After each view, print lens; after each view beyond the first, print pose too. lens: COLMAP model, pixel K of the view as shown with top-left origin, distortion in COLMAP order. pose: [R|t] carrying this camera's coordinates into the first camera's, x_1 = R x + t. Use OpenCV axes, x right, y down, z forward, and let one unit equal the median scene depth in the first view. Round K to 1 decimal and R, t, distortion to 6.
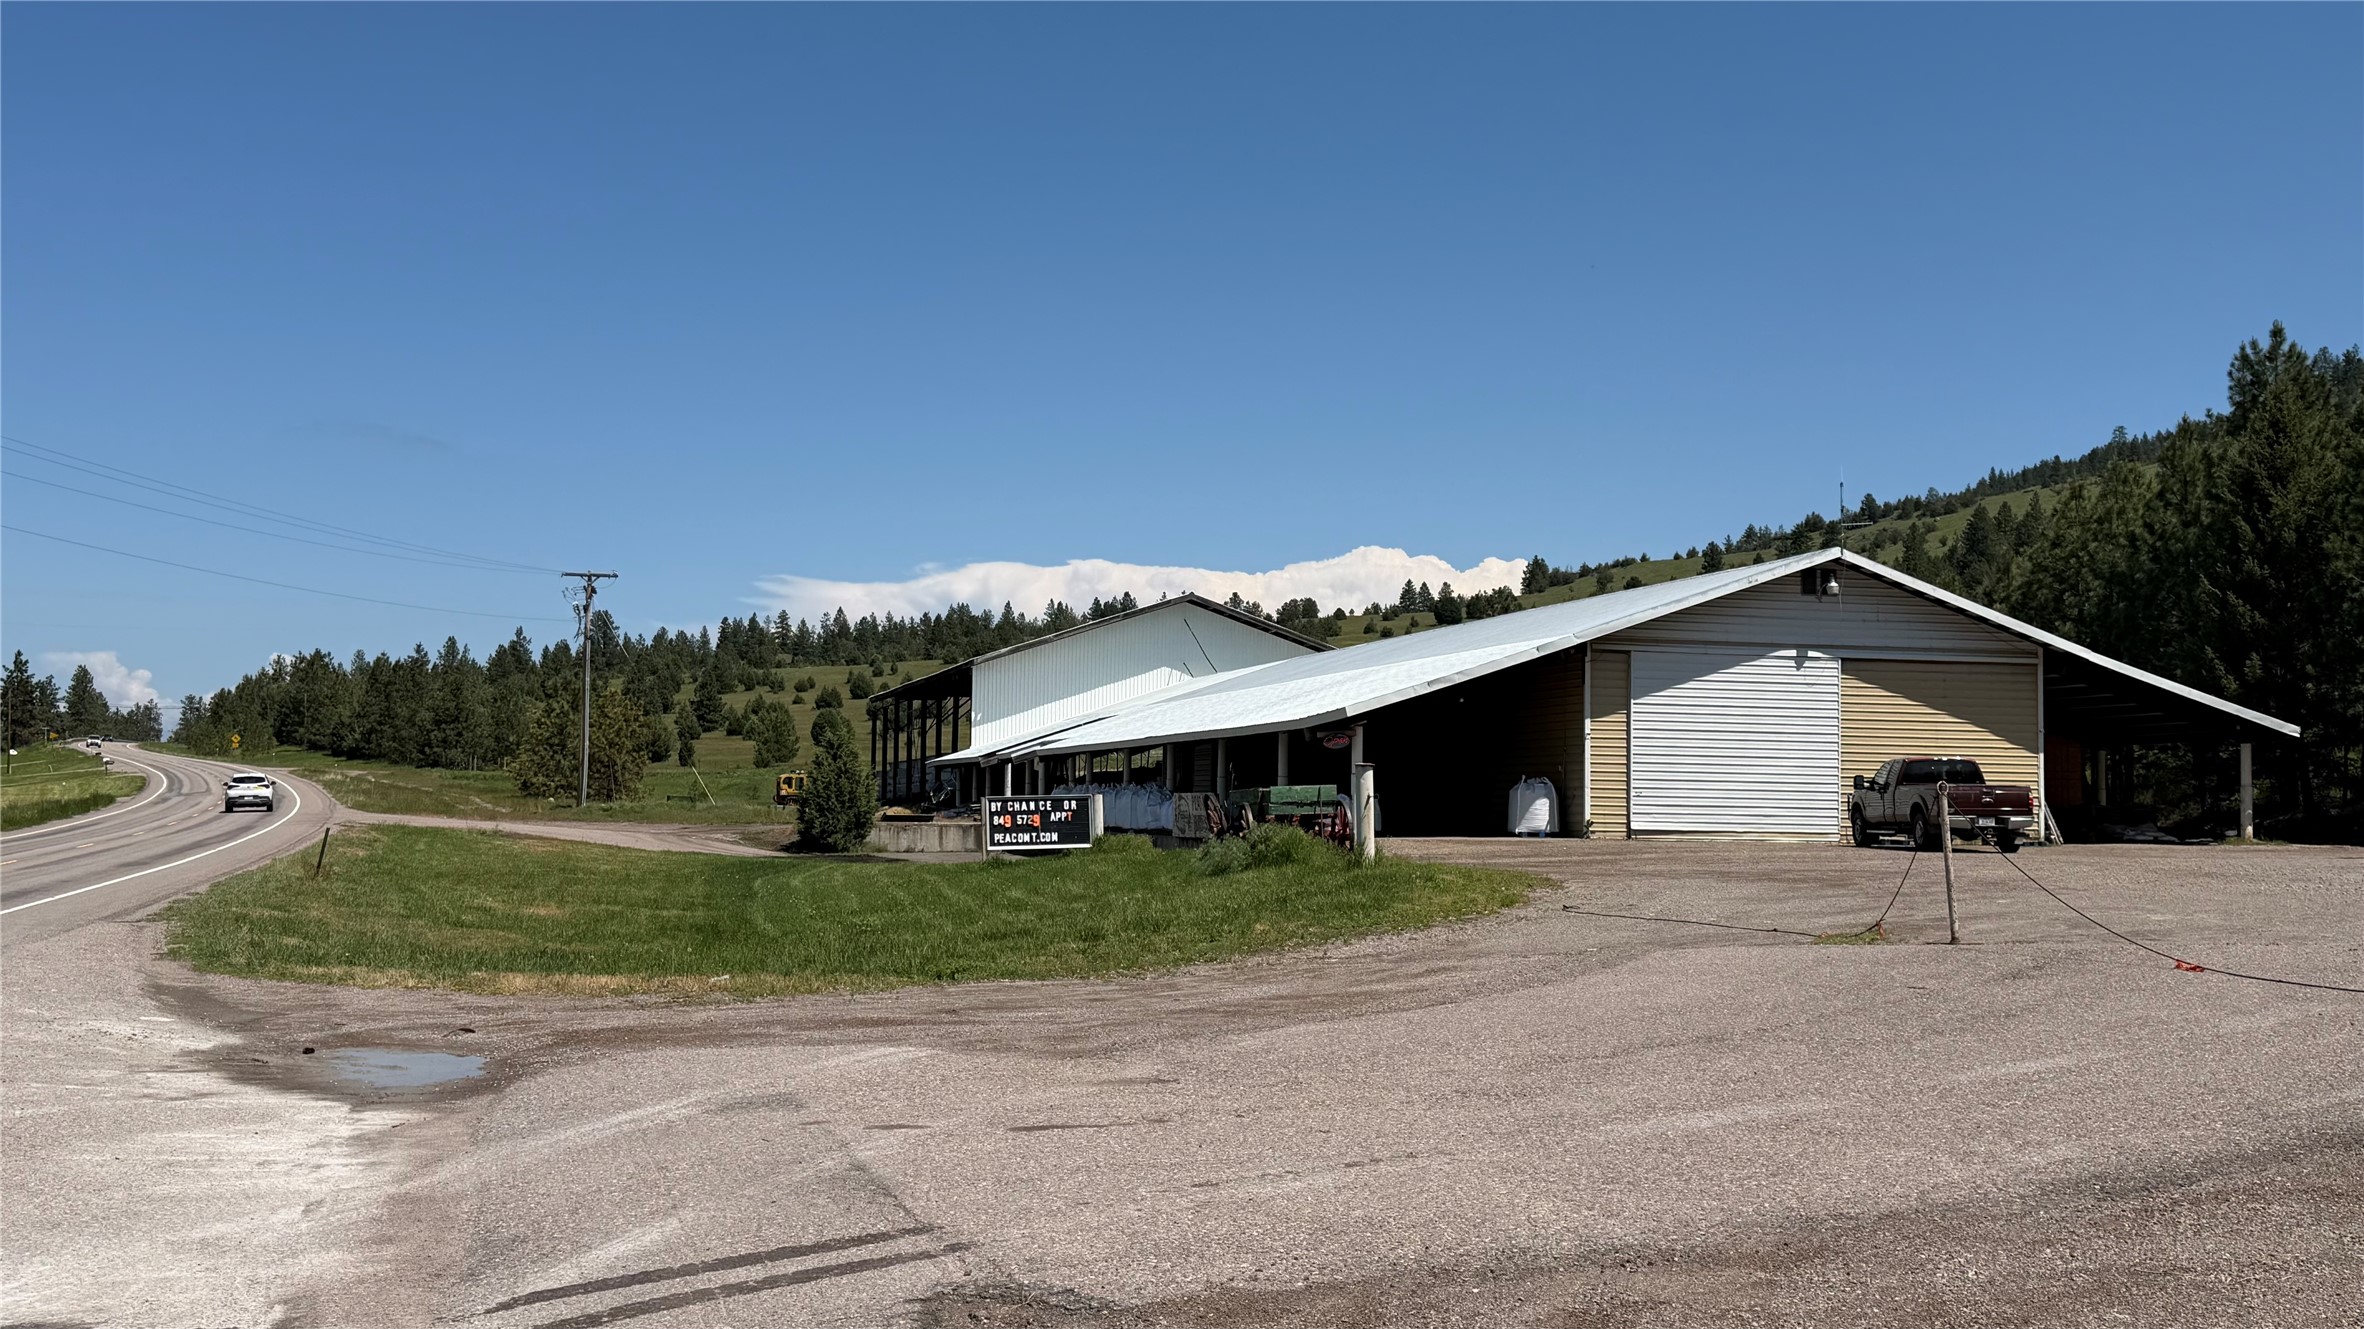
lens RADIAL K [[2358.1, 0, 1182.0], [0, 2358.1, 664.5], [0, 0, 1]] dist [0.202951, -0.462579]
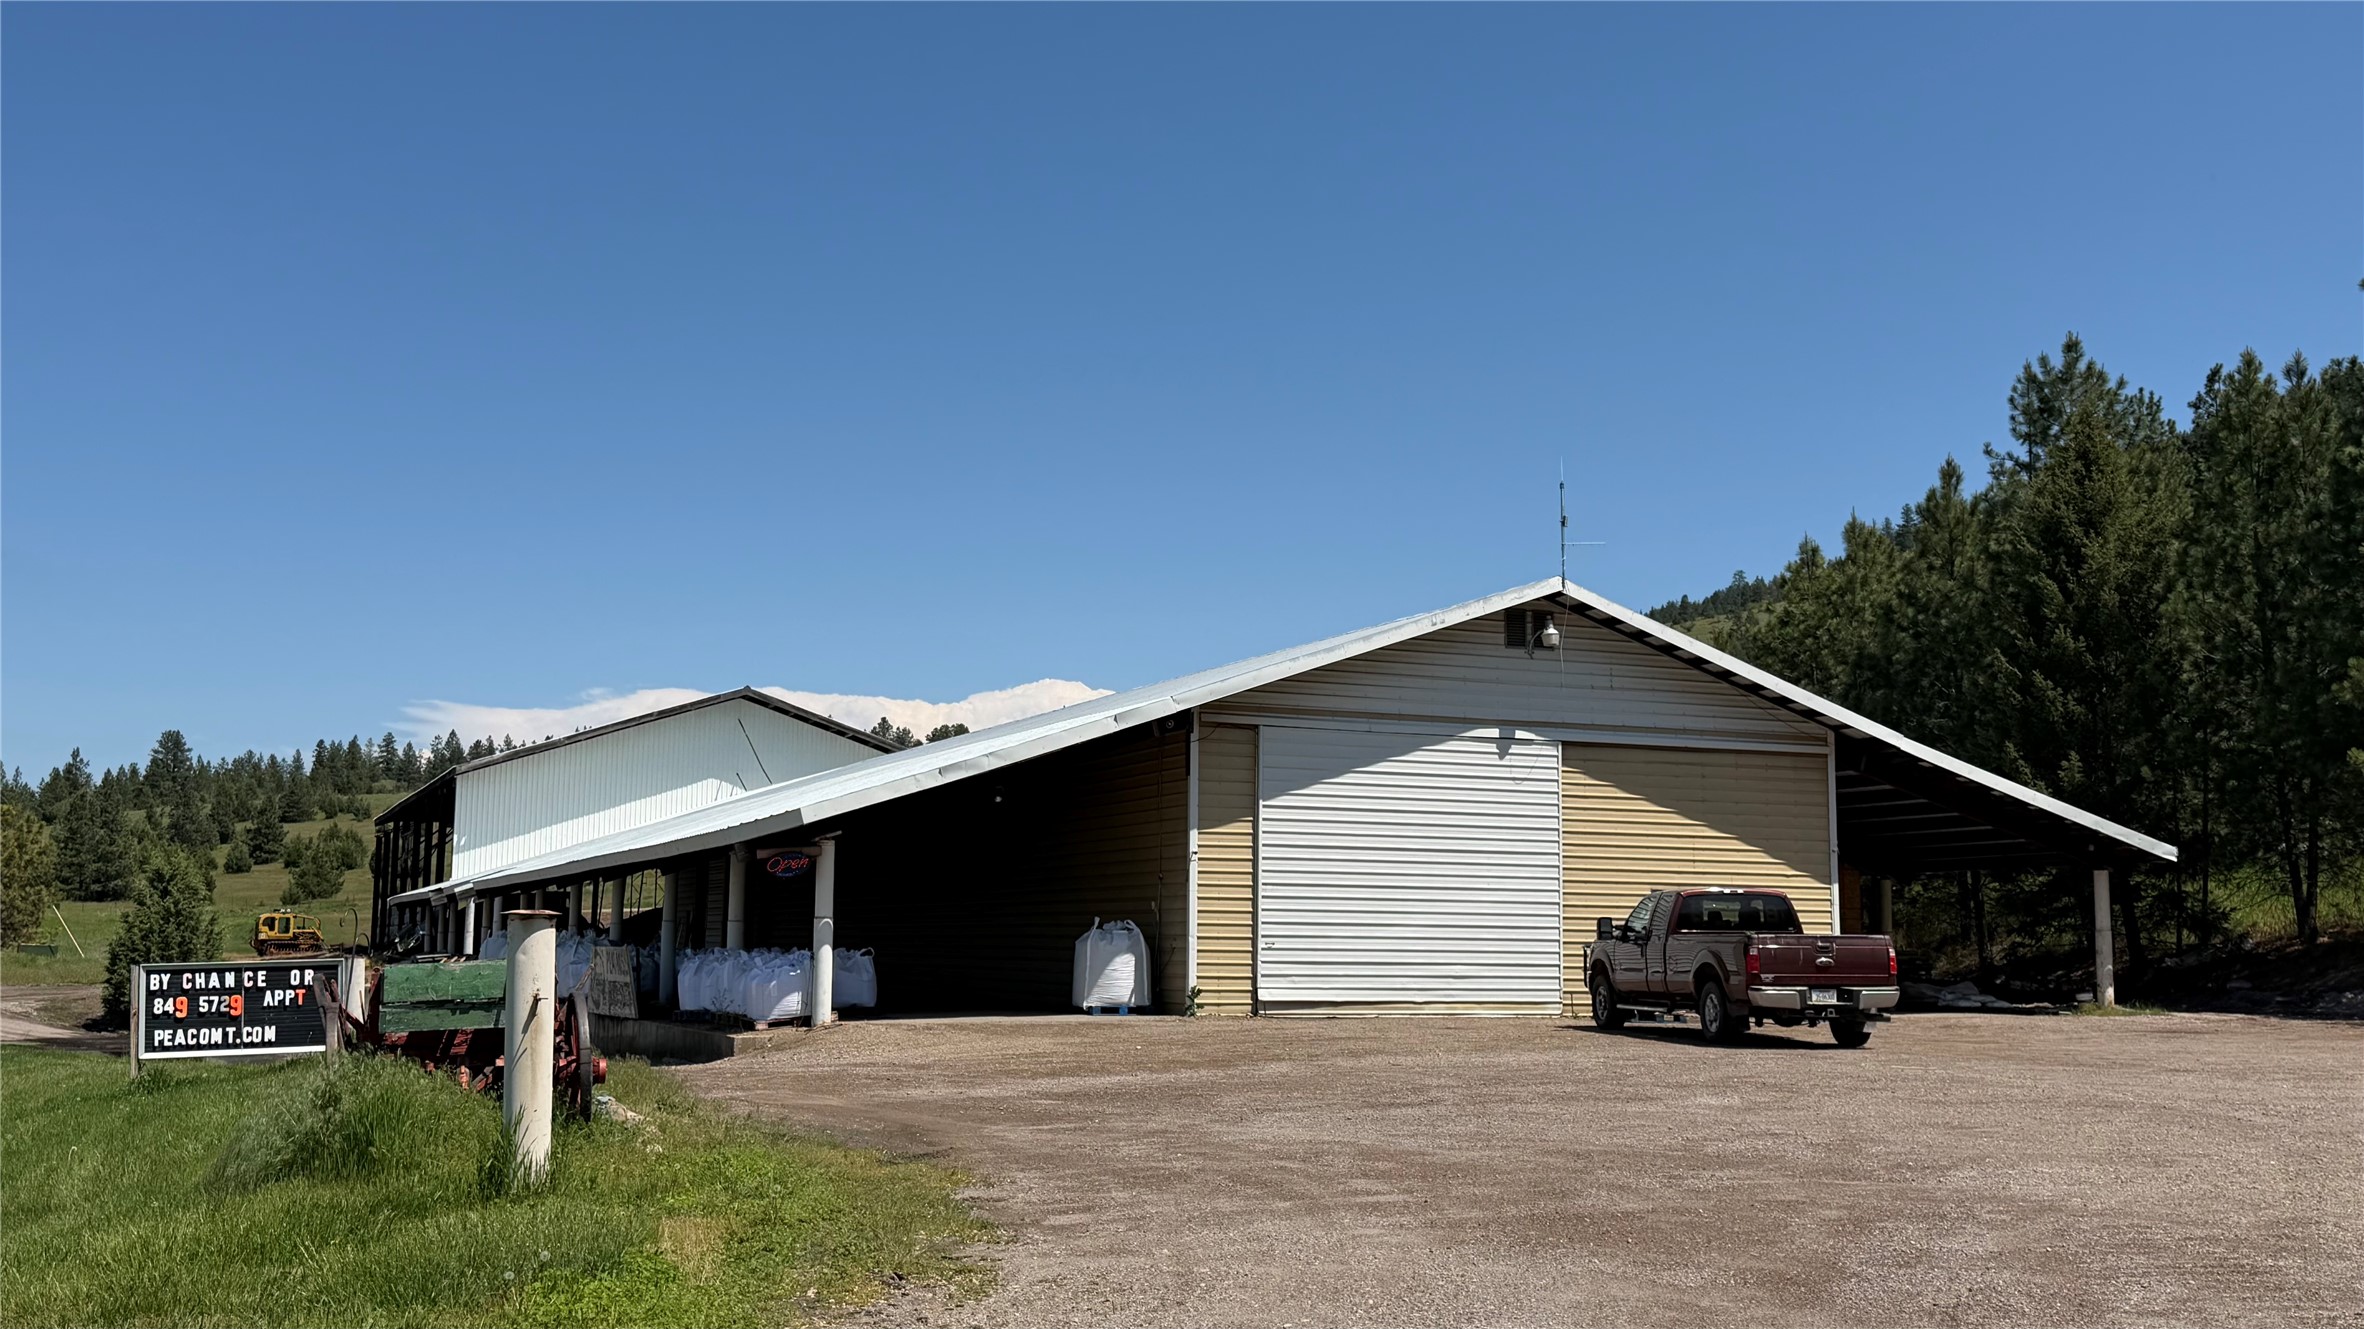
lens RADIAL K [[2351.0, 0, 1208.8], [0, 2351.0, 664.5], [0, 0, 1]] dist [0.194339, -0.438935]
pose [[0.988113, 0.013824, 0.153109, 0.074057], [-0.005303, 0.998421, -0.055922, 0.013622], [-0.153640, 0.054446, 0.986626, 0.353337]]
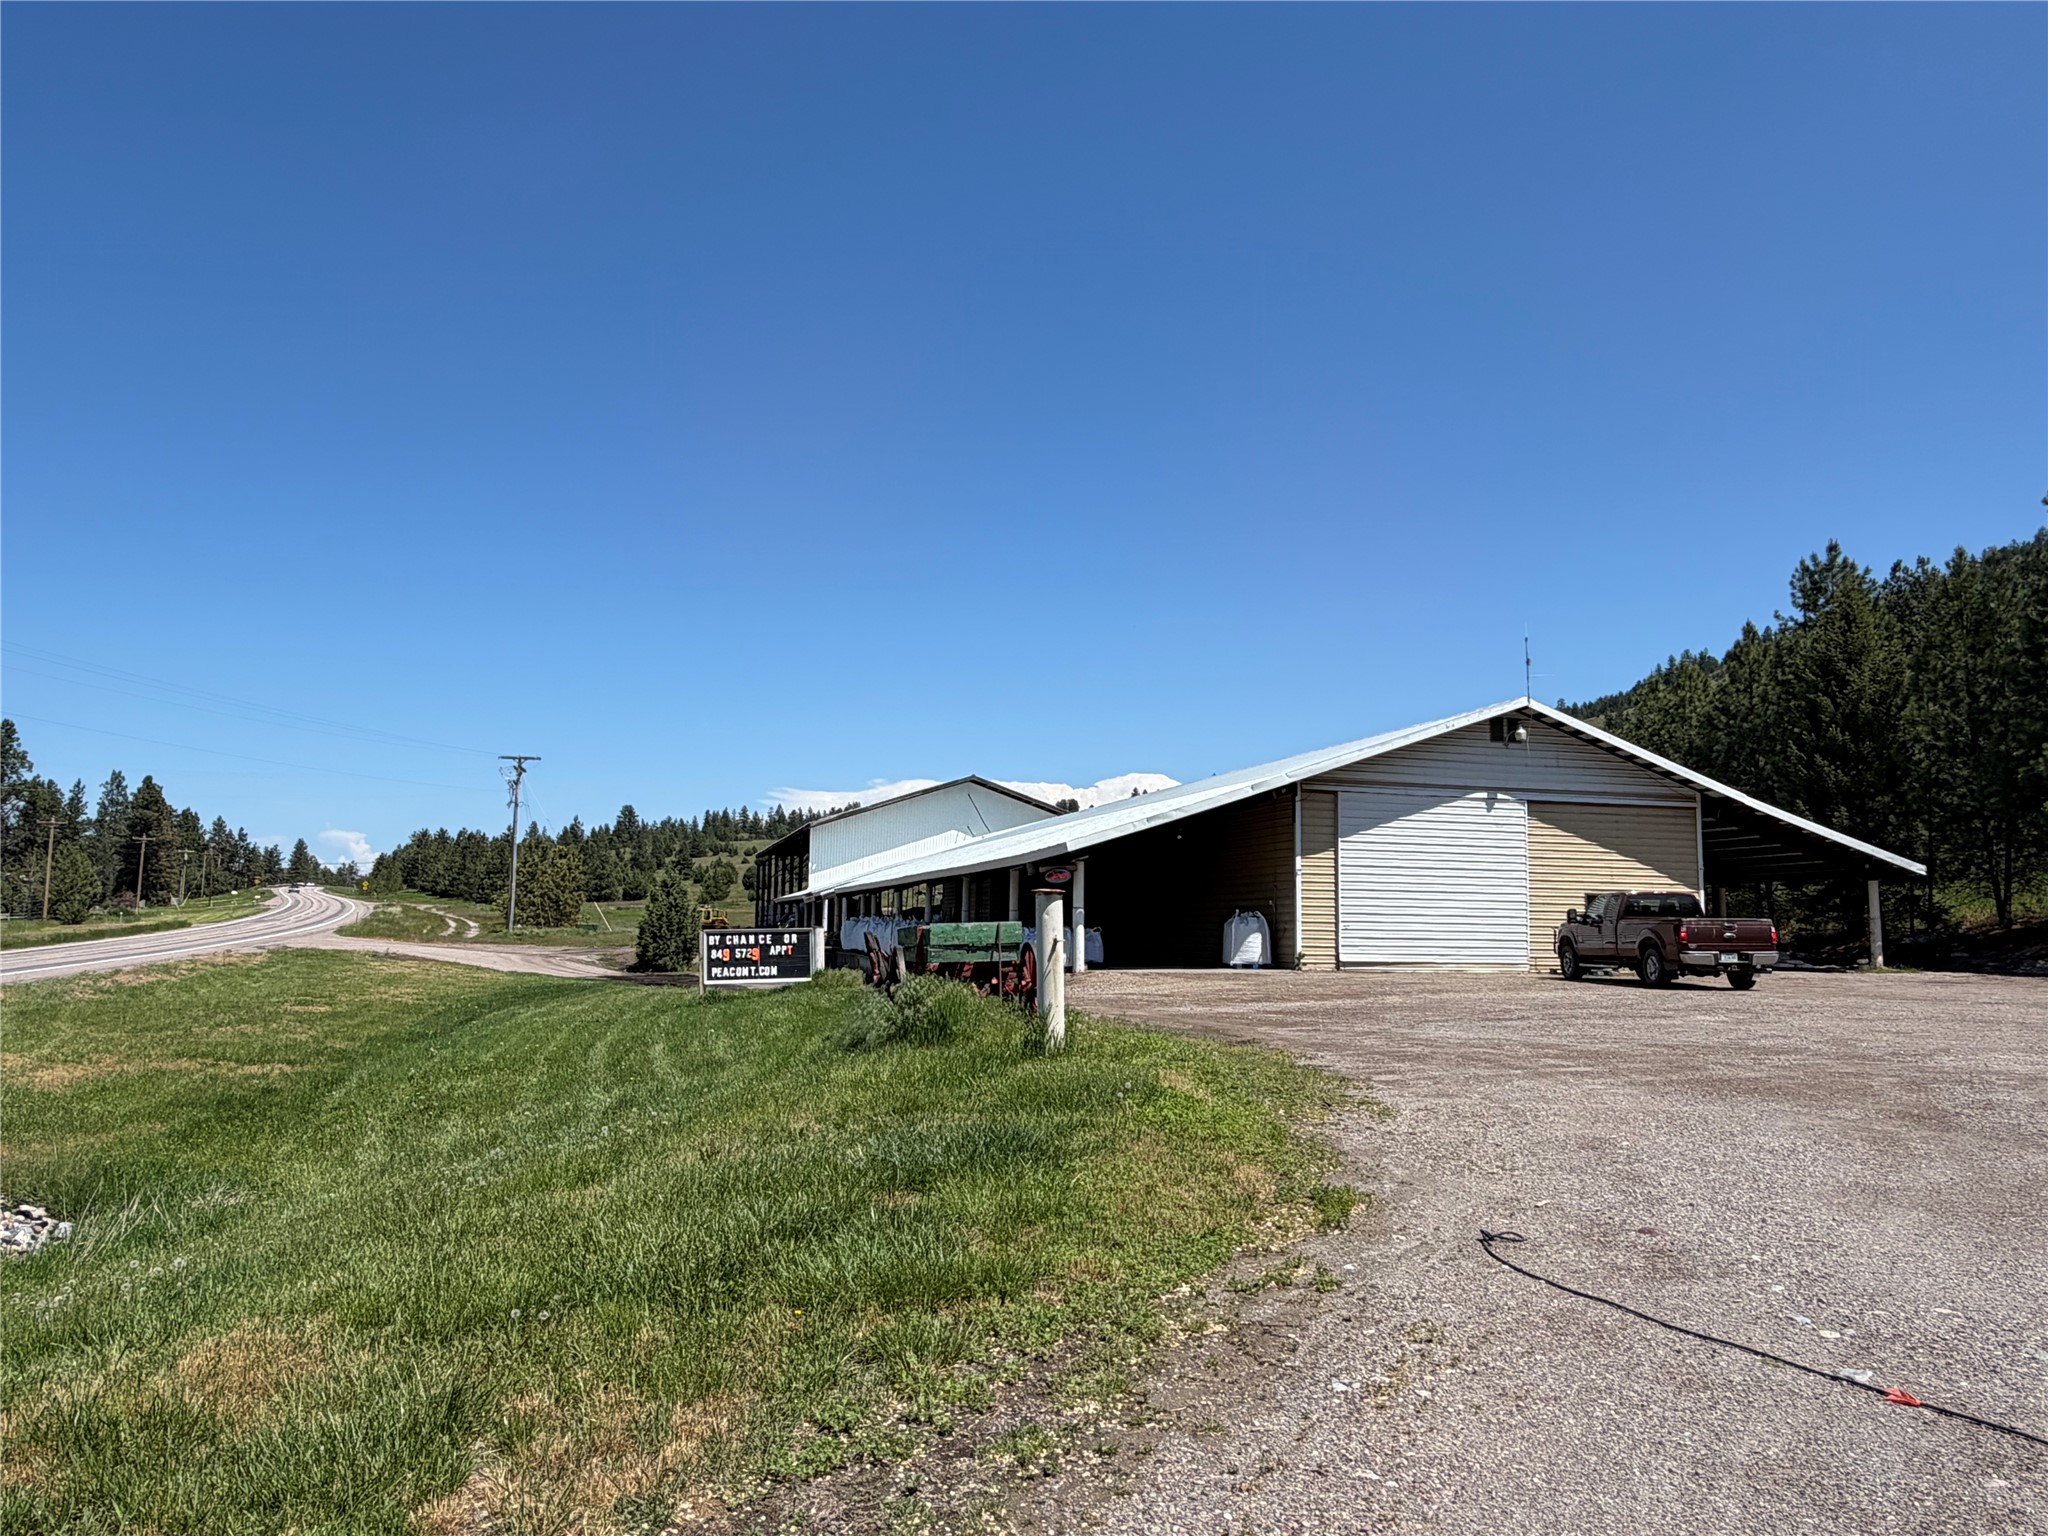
lens RADIAL K [[1438.8, 0, 1024.0], [0, 1438.8, 768.0], [0, 0, 1]] dist [0.002636, -0.000321]
pose [[0.999827, 0.003846, 0.018220, 0.036817], [-0.002898, 0.998653, -0.051811, 0.017105], [-0.018395, 0.051749, 0.998491, 0.355014]]
